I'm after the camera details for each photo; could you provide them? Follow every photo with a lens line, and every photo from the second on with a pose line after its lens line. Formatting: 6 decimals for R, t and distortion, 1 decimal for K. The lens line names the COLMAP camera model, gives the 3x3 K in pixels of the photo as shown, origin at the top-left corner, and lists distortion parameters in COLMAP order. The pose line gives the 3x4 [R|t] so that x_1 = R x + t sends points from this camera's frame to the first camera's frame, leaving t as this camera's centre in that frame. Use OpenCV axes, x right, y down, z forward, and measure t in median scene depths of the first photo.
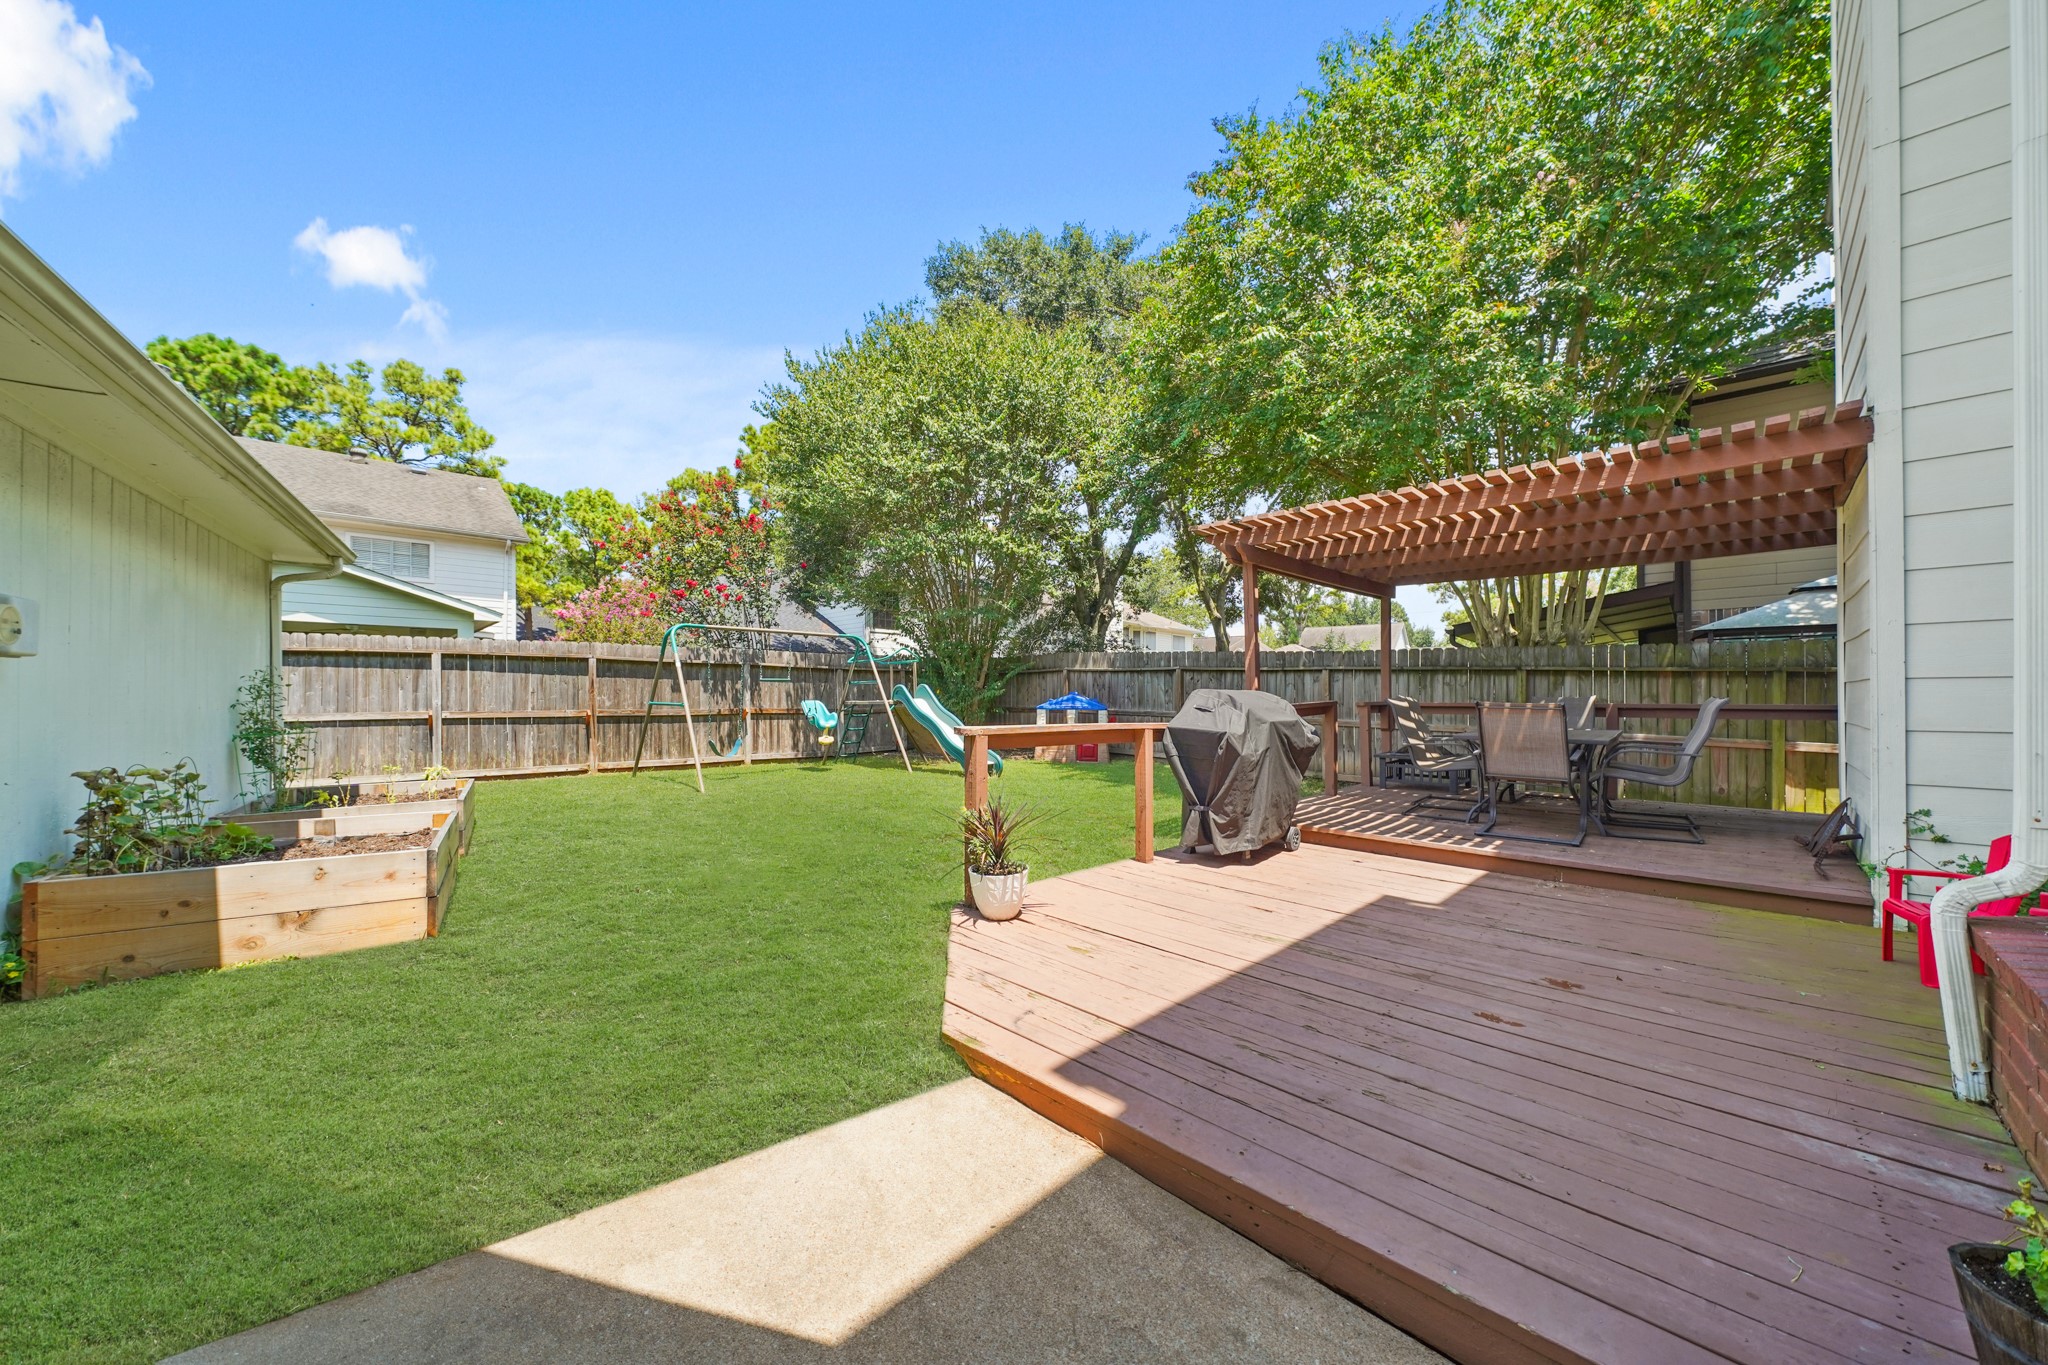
lens RADIAL K [[721.6, 0, 1035.2], [0, 721.6, 692.8], [0, 0, 1]] dist [0.000148, -0.000347]
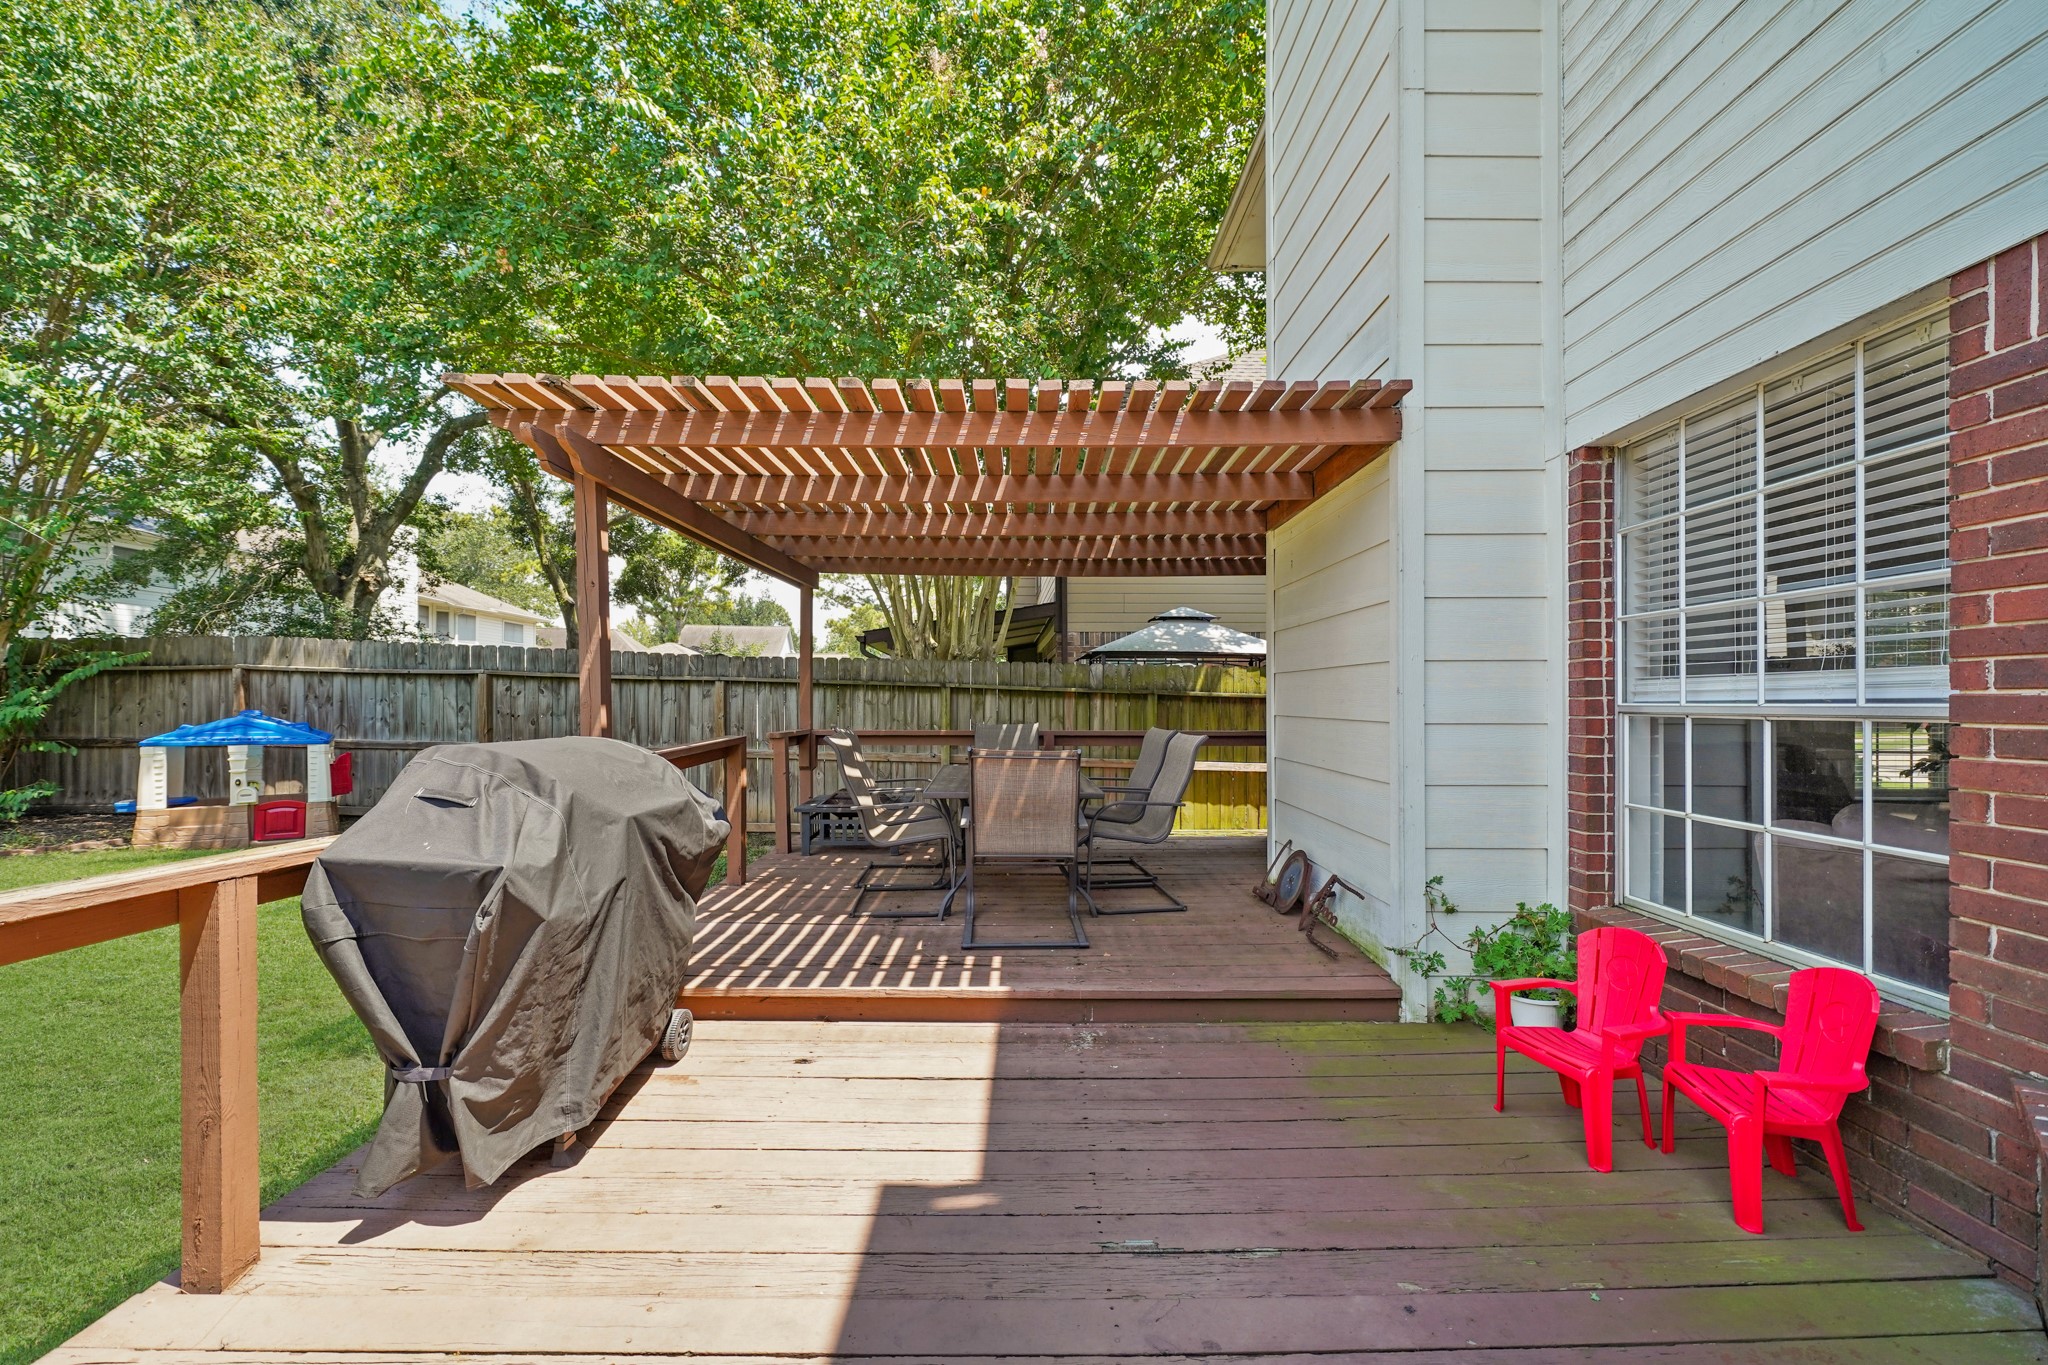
lens RADIAL K [[768.6, 0, 1021.3], [0, 768.6, 701.0], [0, 0, 1]] dist [-0.004459, -0.000530]
pose [[0.716458, 0.001014, 0.697629, 0.081538], [-0.005447, 0.999977, 0.004141, -0.016679], [-0.697609, -0.006767, 0.716447, 0.236295]]
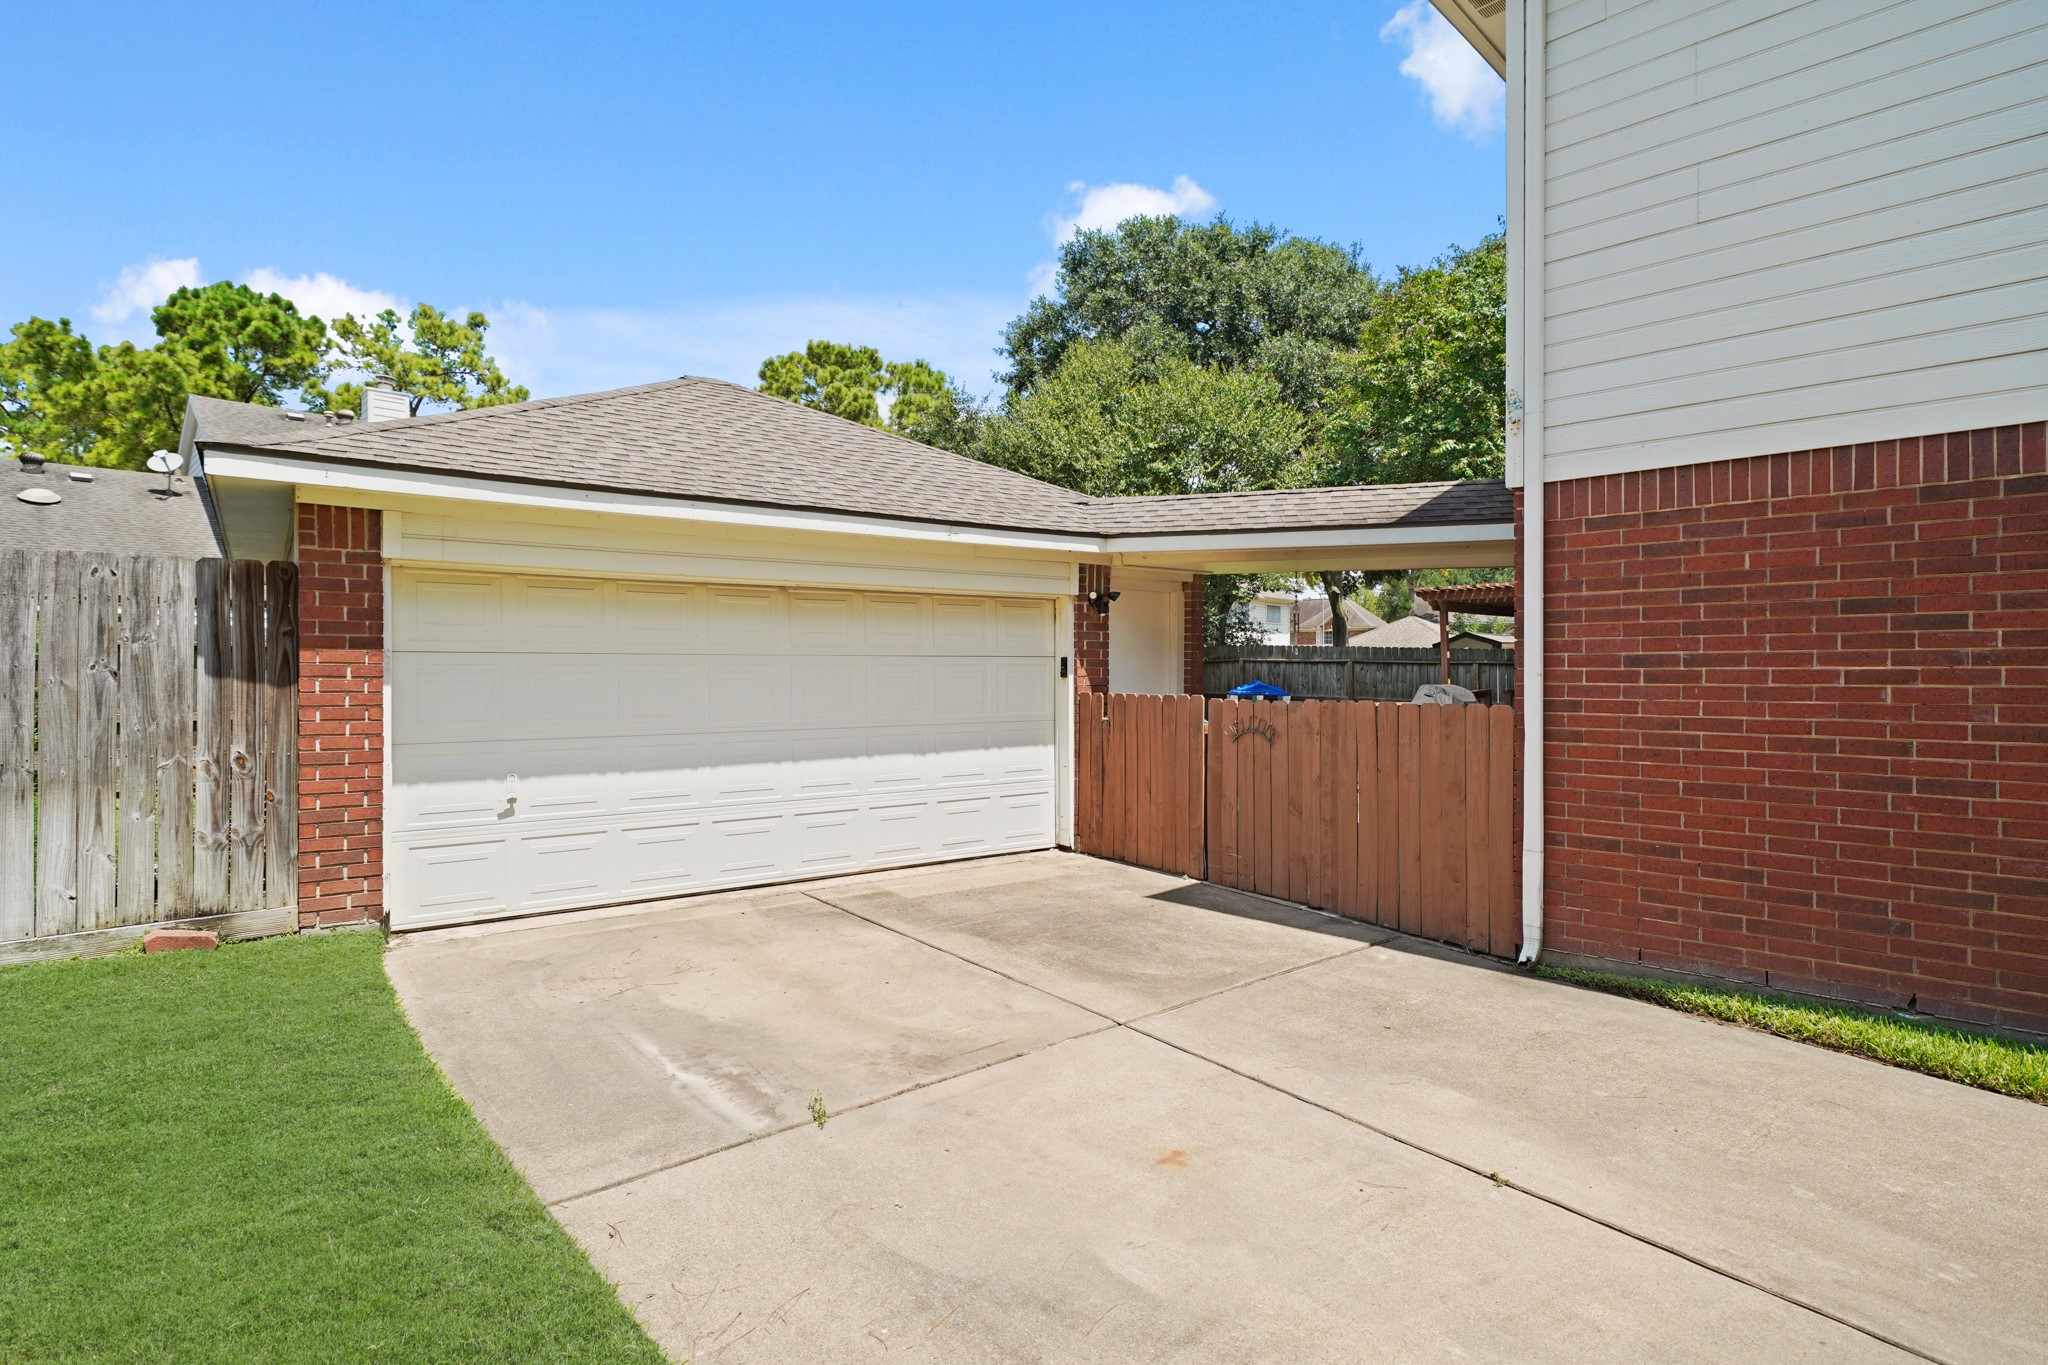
lens RADIAL K [[976.7, 0, 1029.1], [0, 976.7, 676.1], [0, 0, 1]] dist [-0.014548, 0.000630]
pose [[0.999933, 0.002184, -0.011400, -0.361811], [-0.002104, 0.999973, 0.006975, -0.020857], [0.011415, -0.006950, 0.999911, -0.715705]]
